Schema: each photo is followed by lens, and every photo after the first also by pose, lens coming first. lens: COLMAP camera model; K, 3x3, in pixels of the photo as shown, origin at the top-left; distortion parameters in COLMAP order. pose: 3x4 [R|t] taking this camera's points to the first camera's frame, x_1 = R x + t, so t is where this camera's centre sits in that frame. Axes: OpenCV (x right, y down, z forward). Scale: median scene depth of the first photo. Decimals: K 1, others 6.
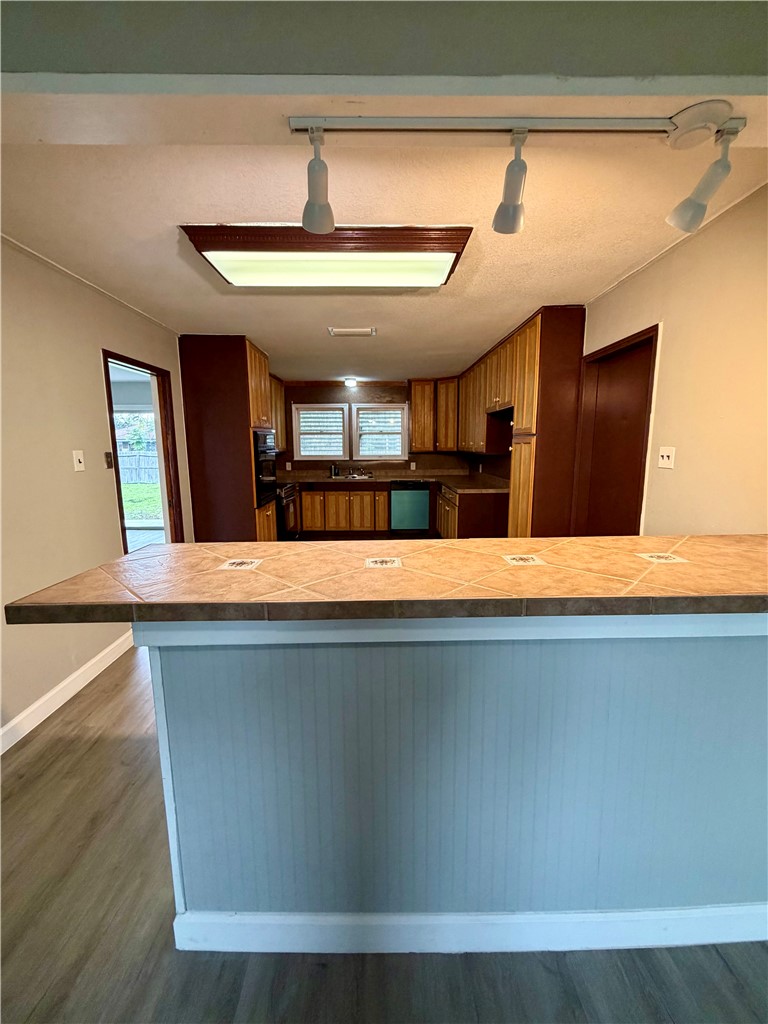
lens RADIAL K [[409.2, 0, 383.7], [0, 409.2, 510.6], [0, 0, 1]] dist [0.001479, 0.000667]
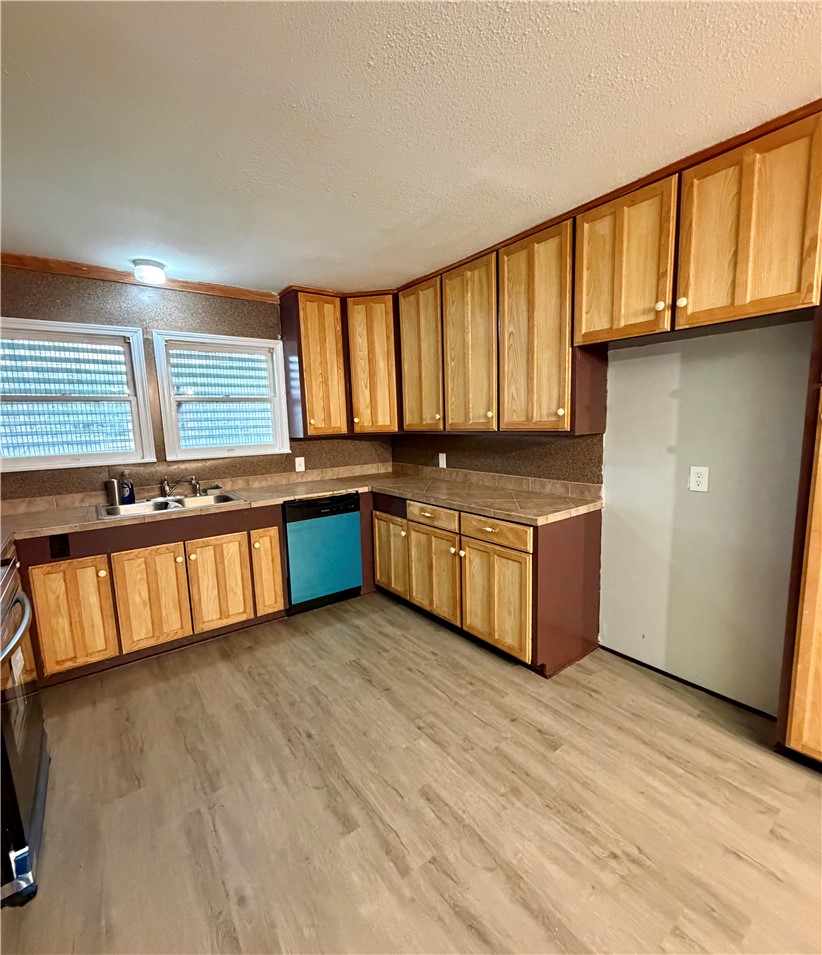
lens RADIAL K [[435.4, 0, 410.6], [0, 435.4, 484.2], [0, 0, 1]] dist [-0.004955, -0.000540]
pose [[0.812547, -0.103674, 0.573602, -0.139627], [0.118249, 0.992912, 0.011953, -0.079439], [-0.570776, 0.058115, 0.819047, 0.510702]]
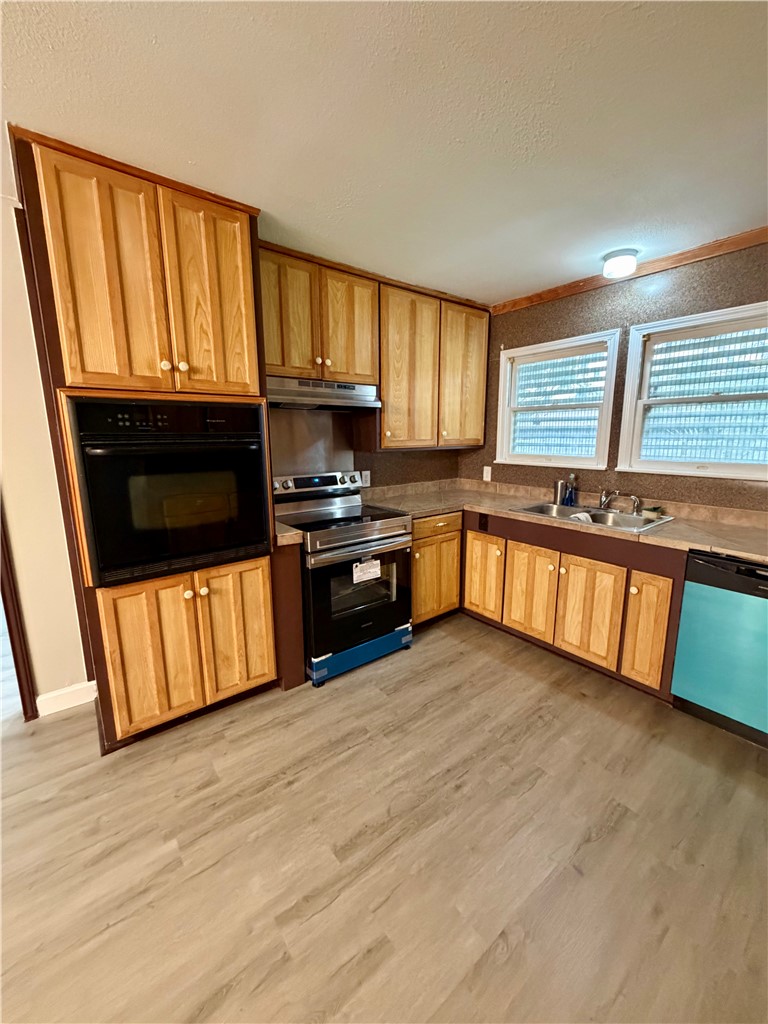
lens RADIAL K [[409.2, 0, 386.1], [0, 409.2, 509.1], [0, 0, 1]] dist [0.001479, 0.000667]
pose [[0.612599, 0.146255, -0.776745, 0.111139], [-0.126265, 0.988219, 0.086492, -0.098491], [0.780244, 0.045091, 0.623848, 0.609565]]
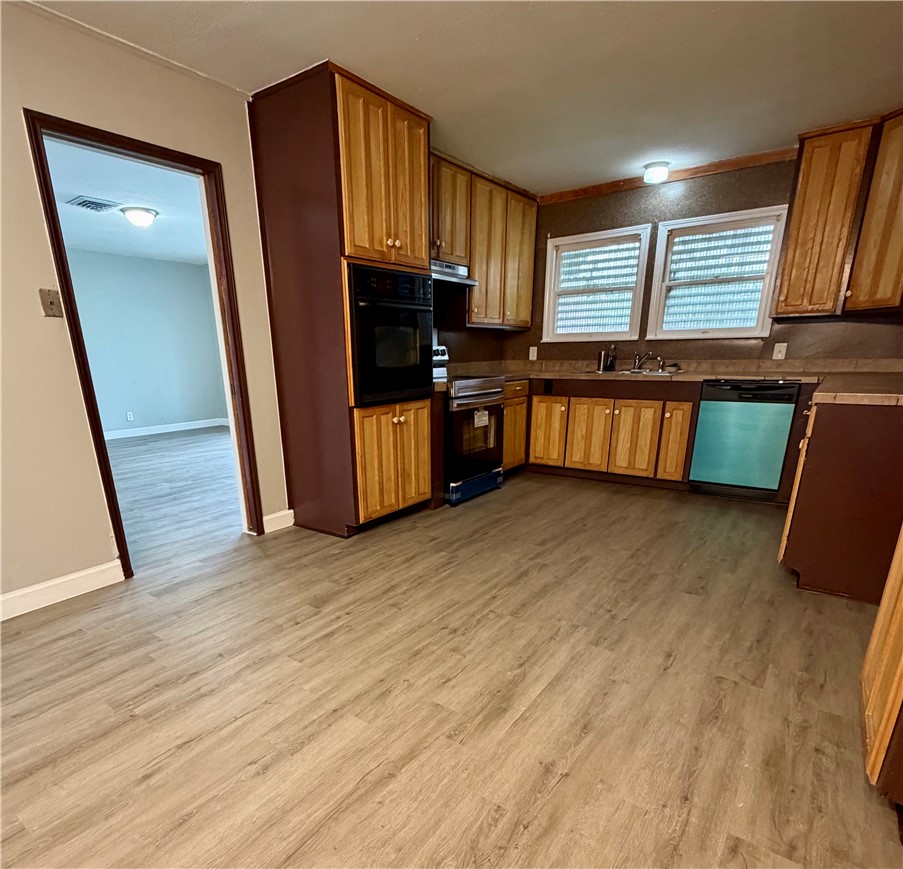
lens RADIAL K [[528.3, 0, 420.1], [0, 528.3, 525.2], [0, 0, 1]] dist [0.006110, 0.000339]
pose [[0.787303, 0.186834, -0.587578, 0.150002], [-0.088143, 0.977301, 0.192651, 0.003800], [0.610234, -0.099884, 0.785899, 0.279937]]
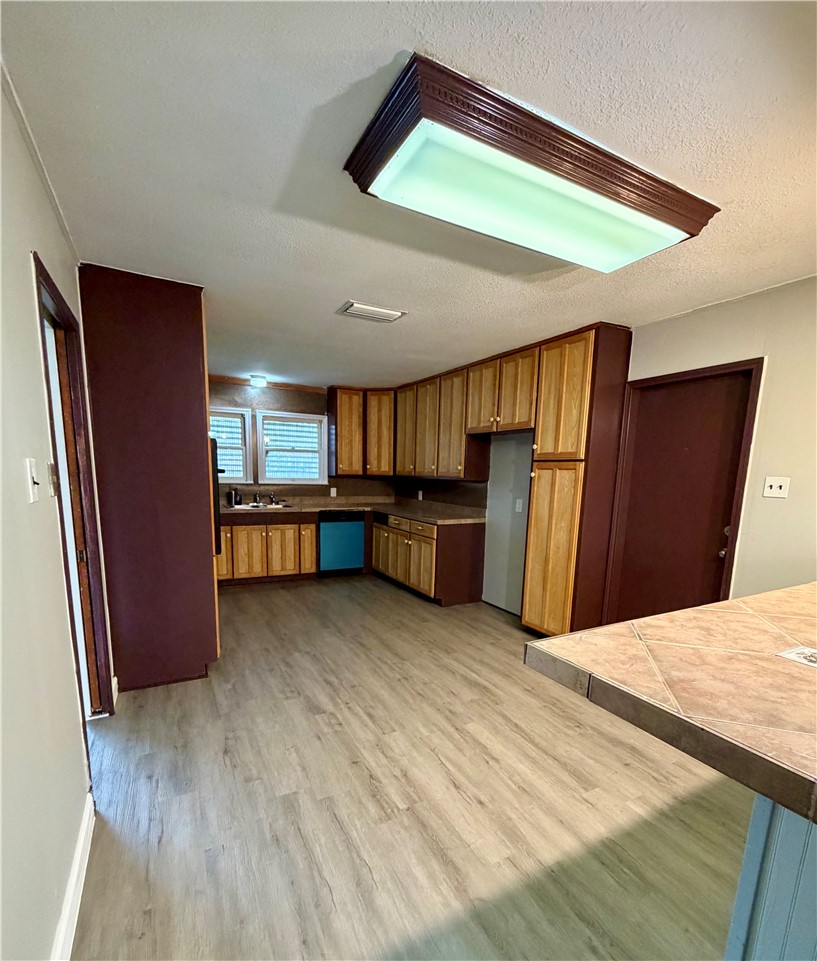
lens RADIAL K [[451.9, 0, 401.5], [0, 451.9, 547.2], [0, 0, 1]] dist [0.002777, 0.000393]
pose [[0.895064, -0.047225, 0.443430, -0.229947], [0.041224, 0.998881, 0.023169, -0.014531], [-0.444028, -0.002458, 0.896009, 0.130621]]
